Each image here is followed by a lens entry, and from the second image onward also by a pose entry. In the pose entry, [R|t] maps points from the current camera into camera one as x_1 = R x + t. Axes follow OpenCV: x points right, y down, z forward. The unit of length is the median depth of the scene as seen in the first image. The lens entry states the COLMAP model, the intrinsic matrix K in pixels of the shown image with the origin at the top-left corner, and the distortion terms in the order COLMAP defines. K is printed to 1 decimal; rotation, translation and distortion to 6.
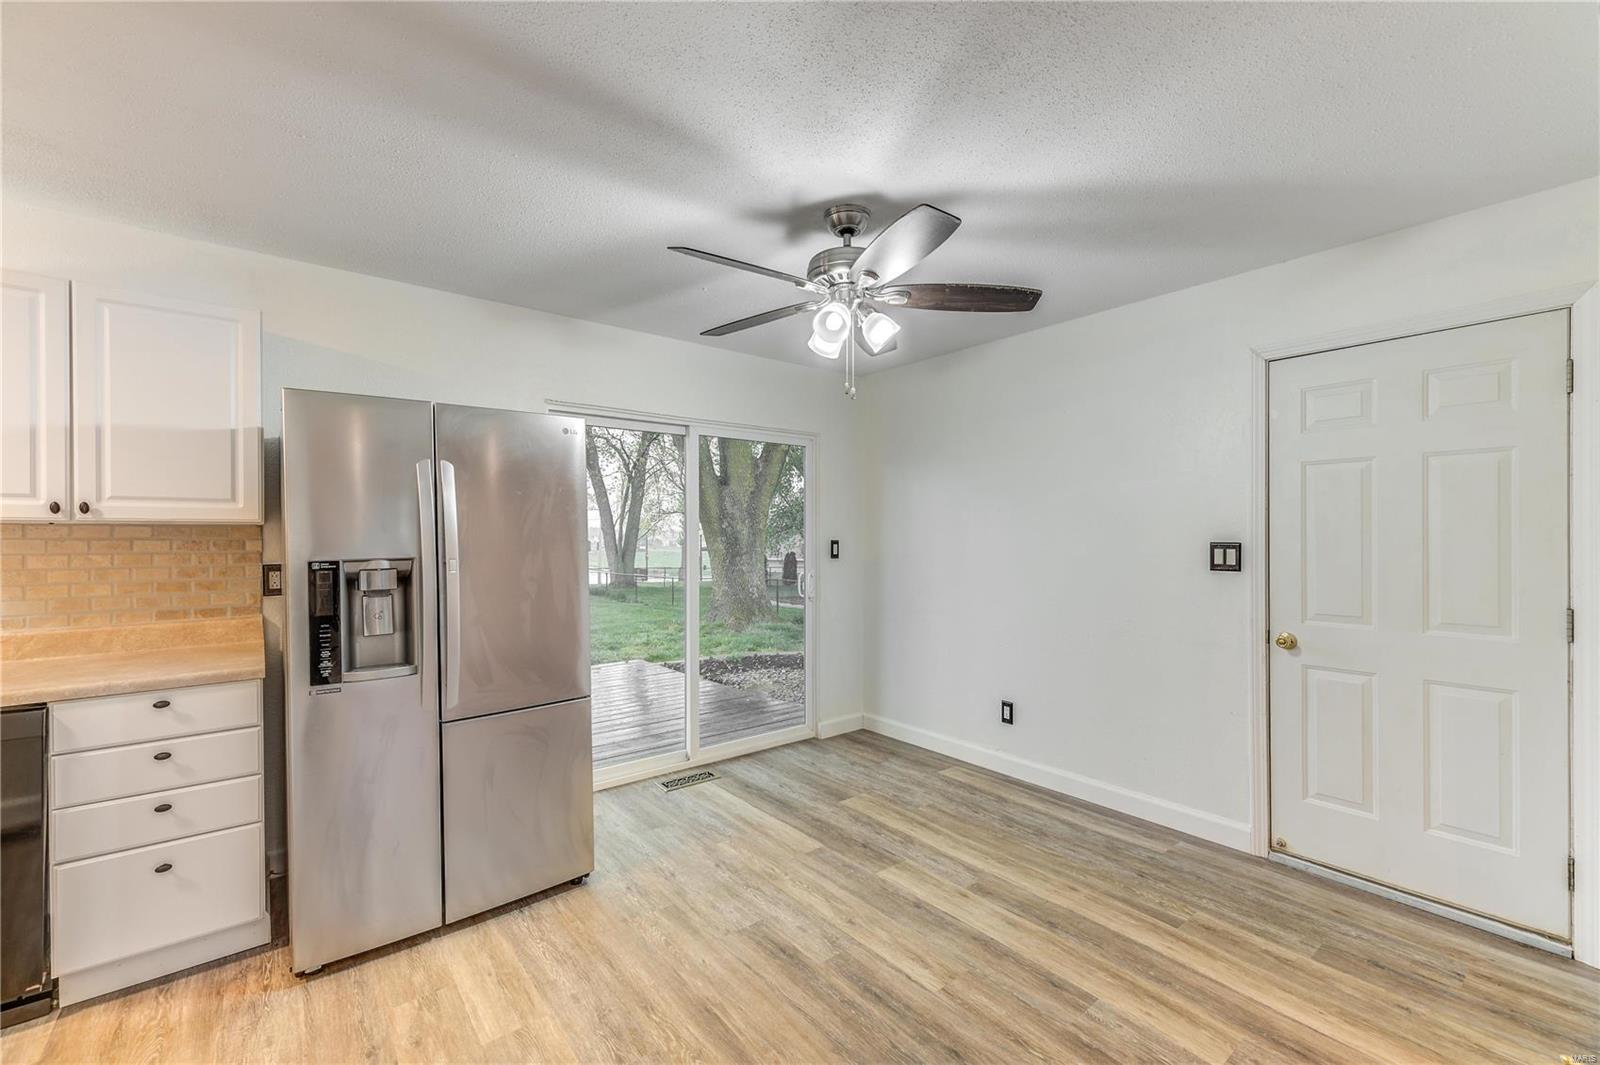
lens RADIAL K [[655.5, 0, 800.0], [0, 655.5, 532.5], [0, 0, 1]] dist [0.000121, 0.000002]
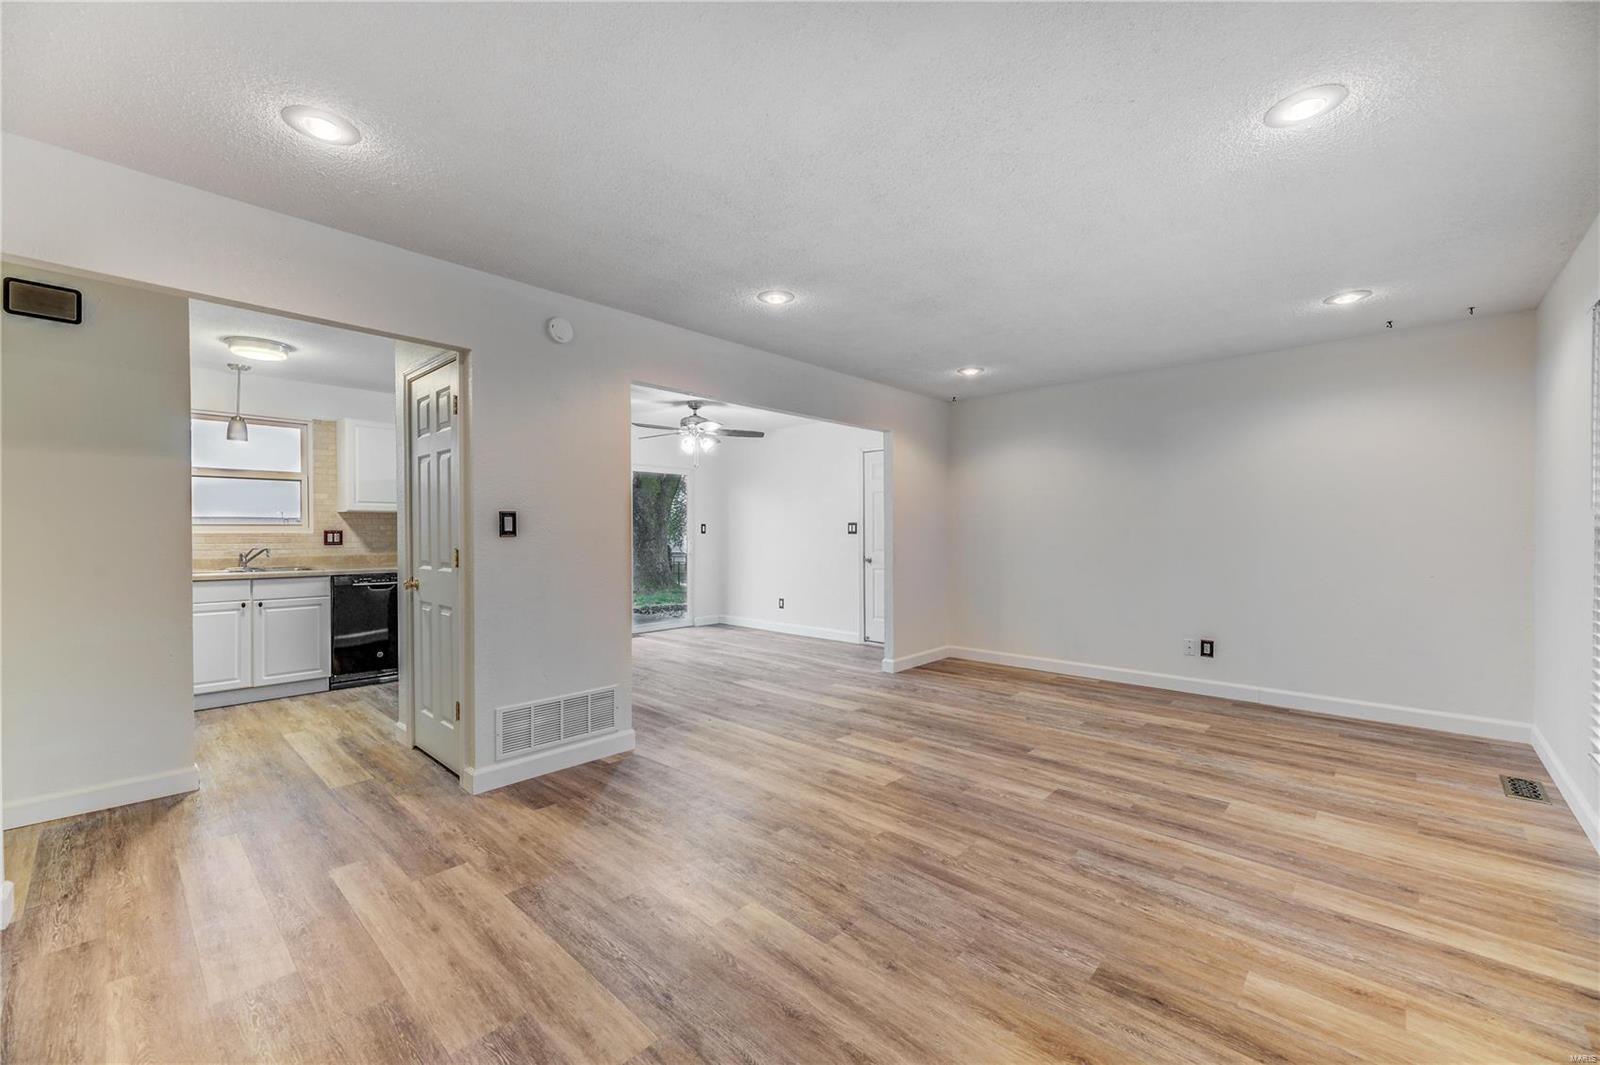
lens RADIAL K [[632.8, 0, 800.0], [0, 632.8, 532.5], [0, 0, 1]] dist [0.001590, 0.000025]
pose [[0.988846, -0.003115, 0.148909, 0.066406], [0.001791, 0.999958, 0.009023, 0.023513], [-0.148931, -0.008656, 0.988810, -1.032330]]
